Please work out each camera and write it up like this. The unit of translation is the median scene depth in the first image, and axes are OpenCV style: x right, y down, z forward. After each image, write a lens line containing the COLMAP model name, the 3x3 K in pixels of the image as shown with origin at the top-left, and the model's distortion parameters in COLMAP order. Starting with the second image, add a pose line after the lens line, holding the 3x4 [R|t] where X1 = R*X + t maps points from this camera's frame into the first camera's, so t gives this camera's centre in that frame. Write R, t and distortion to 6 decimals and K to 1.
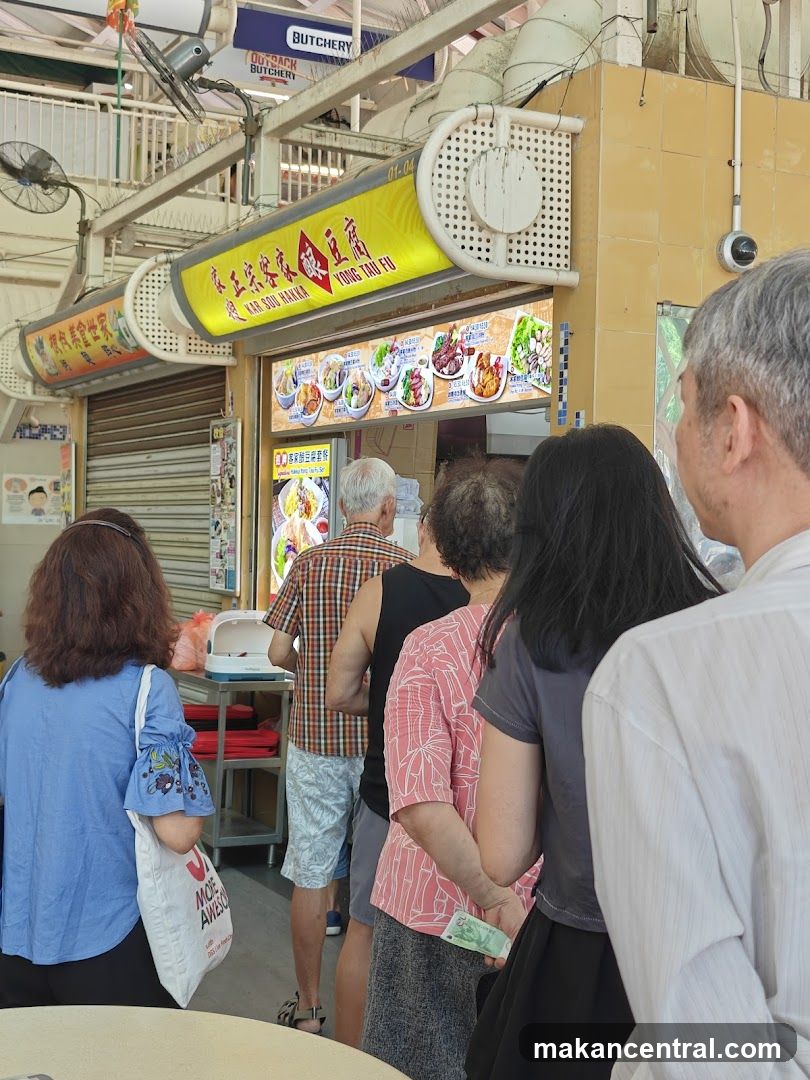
lens RADIAL K [[1480.7, 0, 405.7], [0, 1480.7, 537.8], [0, 0, 1]] dist [0.153905, -0.063517]
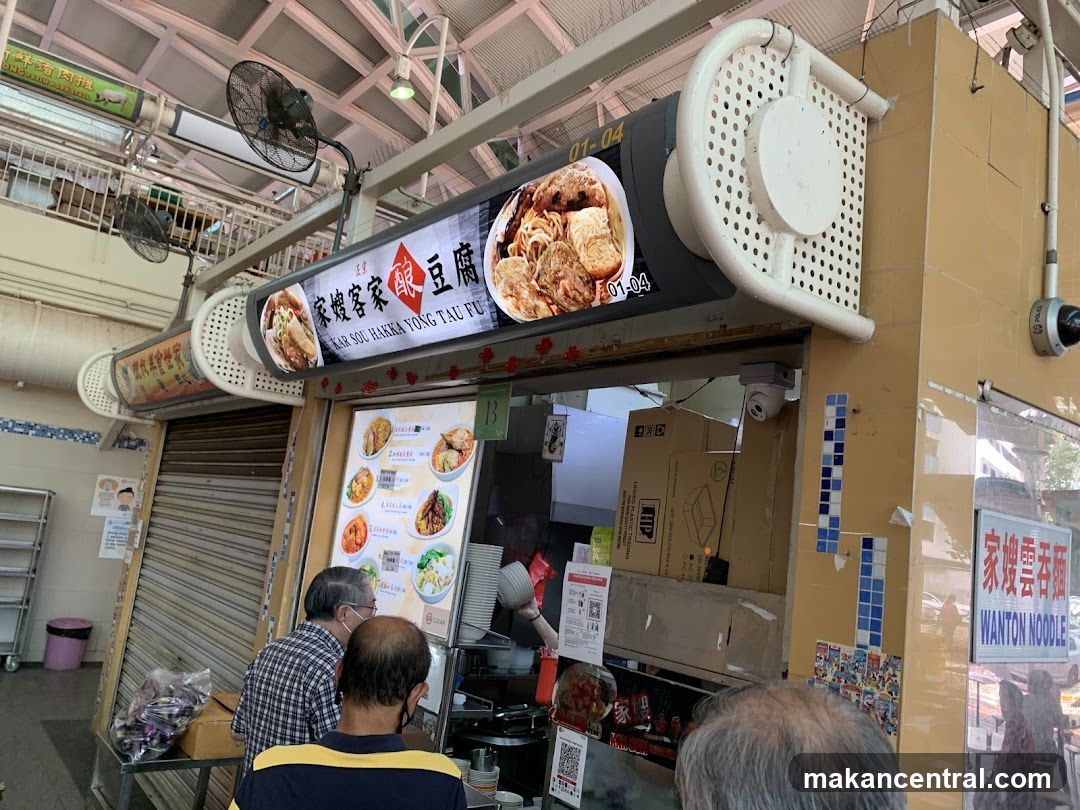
lens RADIAL K [[823.6, 0, 554.0], [0, 823.6, 408.3], [0, 0, 1]] dist [0.046138, -0.006368]
pose [[0.977591, 0.116488, 0.175348, -0.059501], [-0.090294, 0.984462, -0.150601, -0.057874], [-0.190167, 0.131393, 0.972920, 0.534397]]
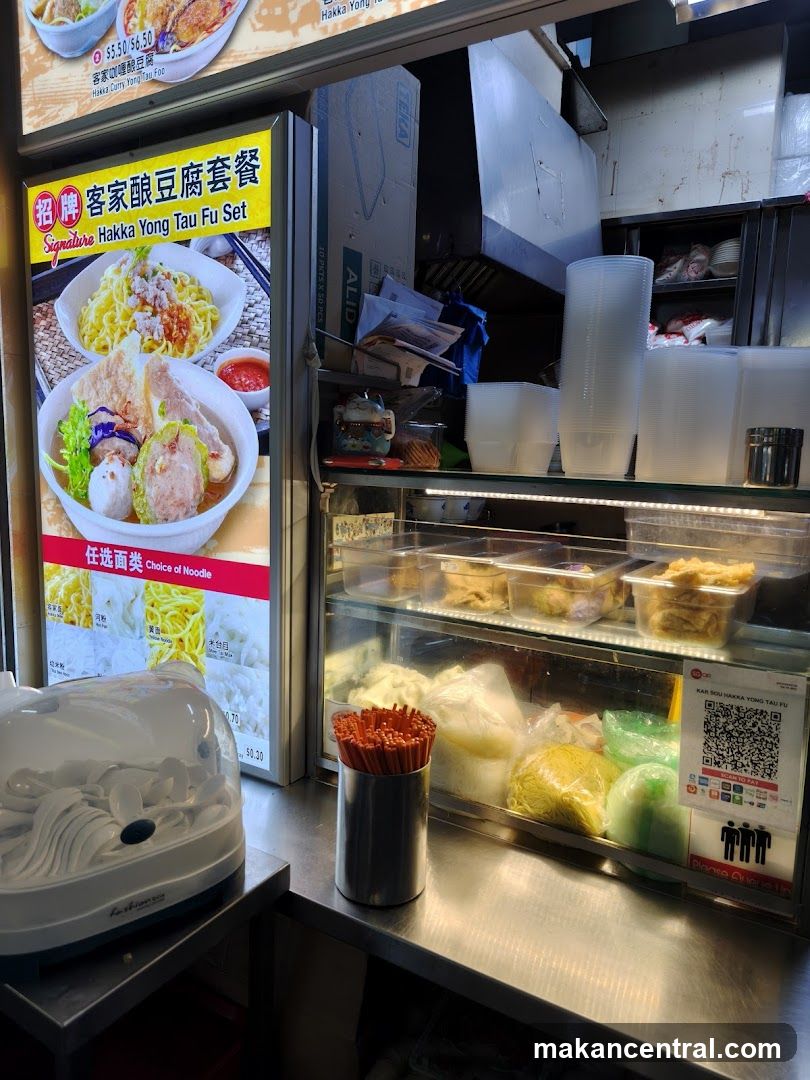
lens RADIAL K [[762.4, 0, 391.4], [0, 762.4, 544.0], [0, 0, 1]] dist [0.048991, -0.049939]
pose [[0.870015, -0.075866, 0.487153, -0.136679], [-0.001328, 0.987725, 0.156194, 0.005495], [-0.493023, -0.136538, 0.859236, 0.910572]]
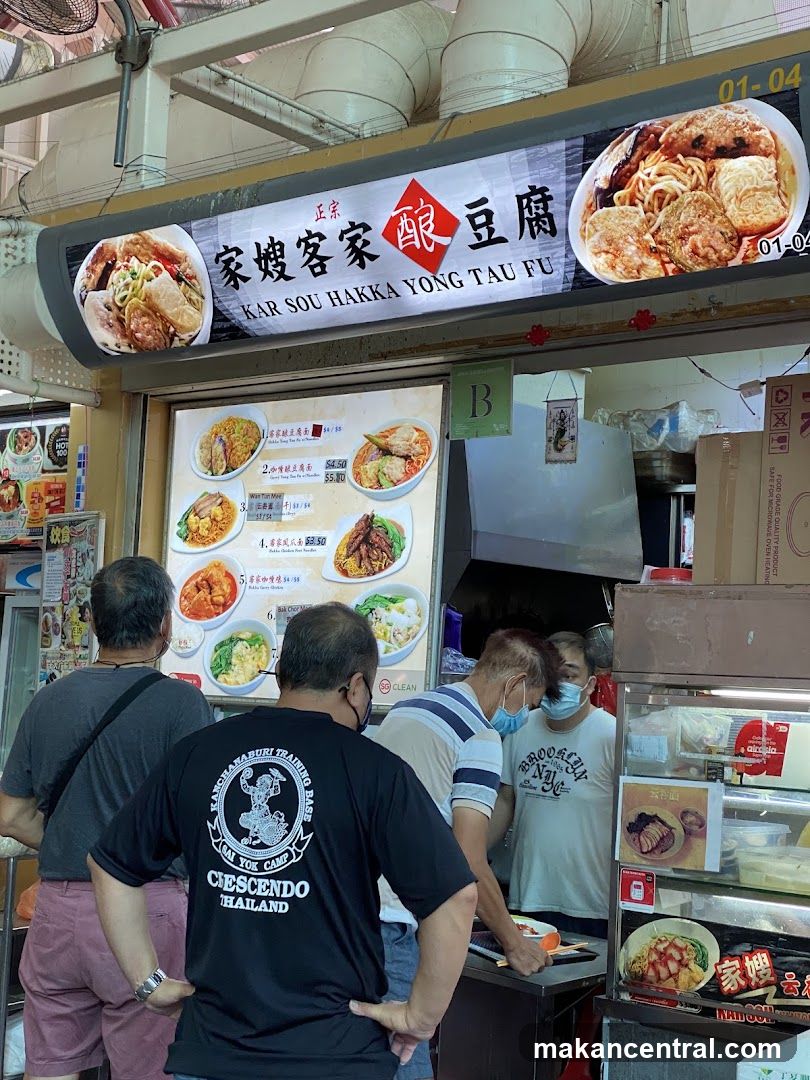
lens RADIAL K [[1635.2, 0, 403.1], [0, 1635.2, 502.7], [0, 0, 1]] dist [0.160850, -0.168206]
pose [[0.928901, 0.059952, 0.365444, -0.302123], [-0.023155, 0.994281, -0.104257, -0.004669], [-0.369604, 0.088383, 0.924976, 0.365841]]
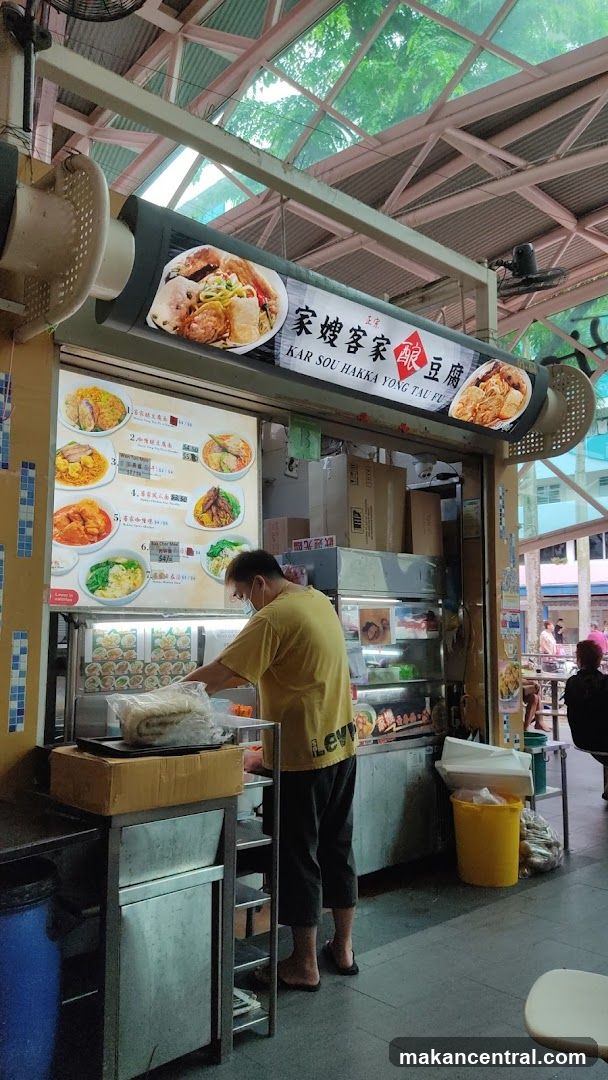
lens RADIAL K [[831.5, 0, 304.0], [0, 831.5, 540.0], [0, 0, 1]] dist [0.055574, -0.000259]
pose [[-0.269776, 0.083344, 0.959309, -0.629169], [-0.004202, 0.996136, -0.087726, 0.011688], [-0.962914, -0.027698, -0.268383, 1.188299]]
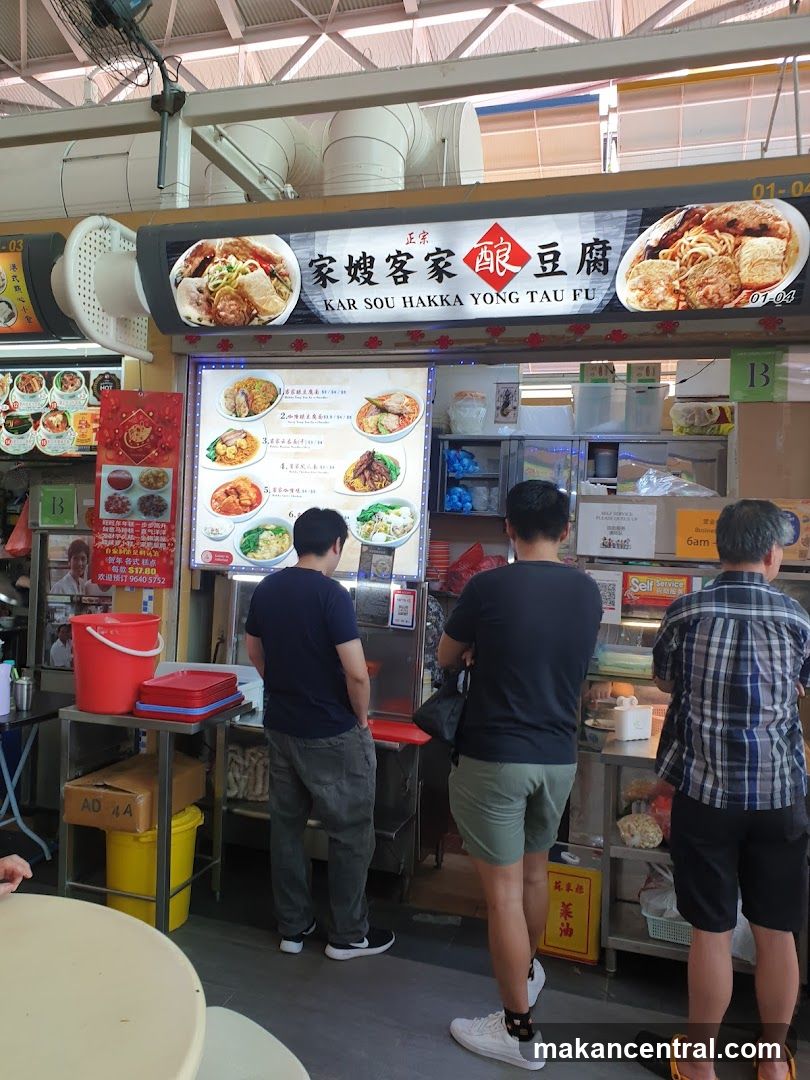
lens RADIAL K [[860.3, 0, 407.1], [0, 860.3, 556.1], [0, 0, 1]] dist [0.015276, -0.014245]
pose [[0.714723, 0.002681, 0.699402, -0.447661], [-0.028503, 0.999274, 0.025297, -0.019913], [-0.698826, -0.038015, 0.714280, 0.626730]]
